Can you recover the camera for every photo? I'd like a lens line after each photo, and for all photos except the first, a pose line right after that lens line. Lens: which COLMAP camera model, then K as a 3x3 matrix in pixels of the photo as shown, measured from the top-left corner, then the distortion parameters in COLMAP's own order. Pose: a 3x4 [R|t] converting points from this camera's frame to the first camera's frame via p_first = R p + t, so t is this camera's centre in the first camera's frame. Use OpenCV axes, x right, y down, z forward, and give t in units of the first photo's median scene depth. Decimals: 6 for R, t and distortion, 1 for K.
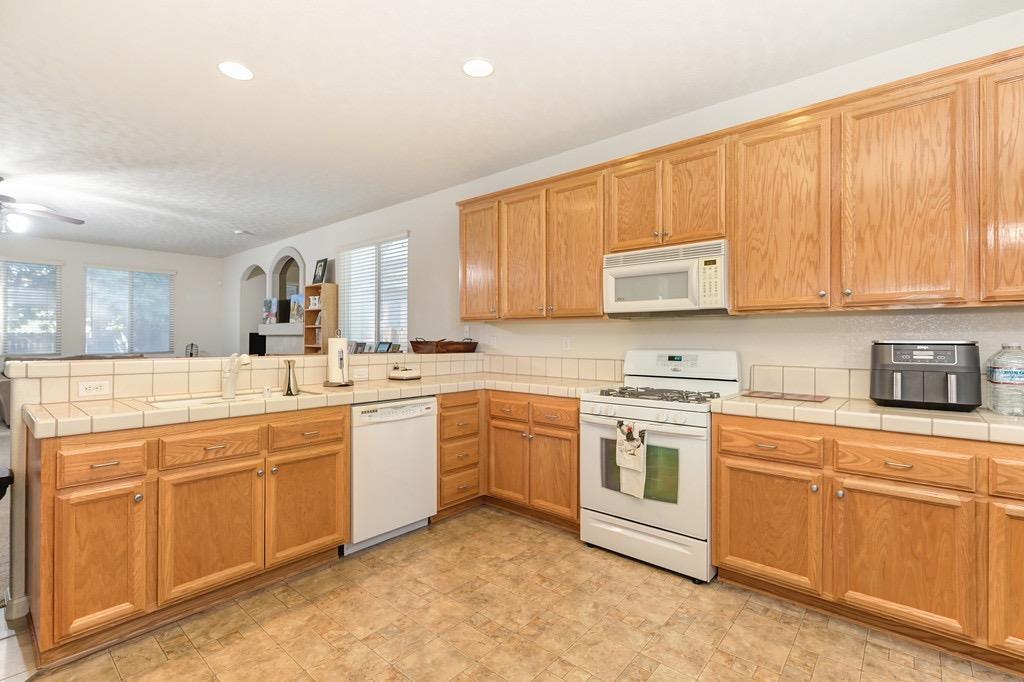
lens RADIAL K [[472.0, 0, 514.8], [0, 472.0, 335.5], [0, 0, 1]] dist [0.015599, -0.002030]
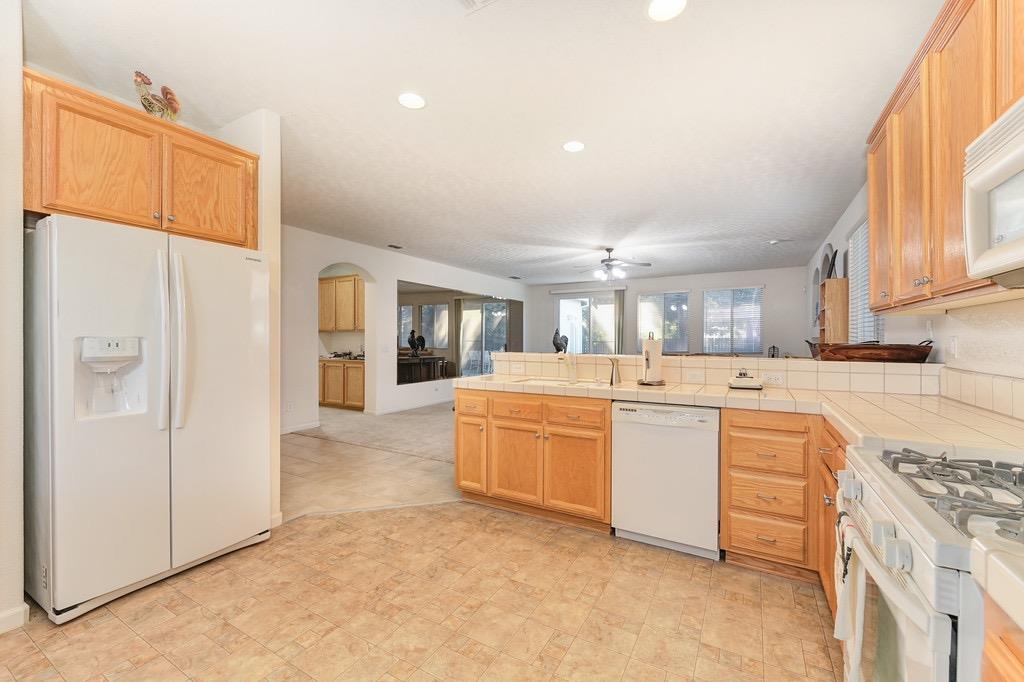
lens RADIAL K [[416.8, 0, 515.8], [0, 416.8, 383.6], [0, 0, 1]] dist [-0.018380, 0.000350]
pose [[0.192393, 0.103414, -0.975854, 0.520177], [-0.001393, 0.994460, 0.105111, 0.012886], [0.981317, -0.018863, 0.191471, 0.619339]]
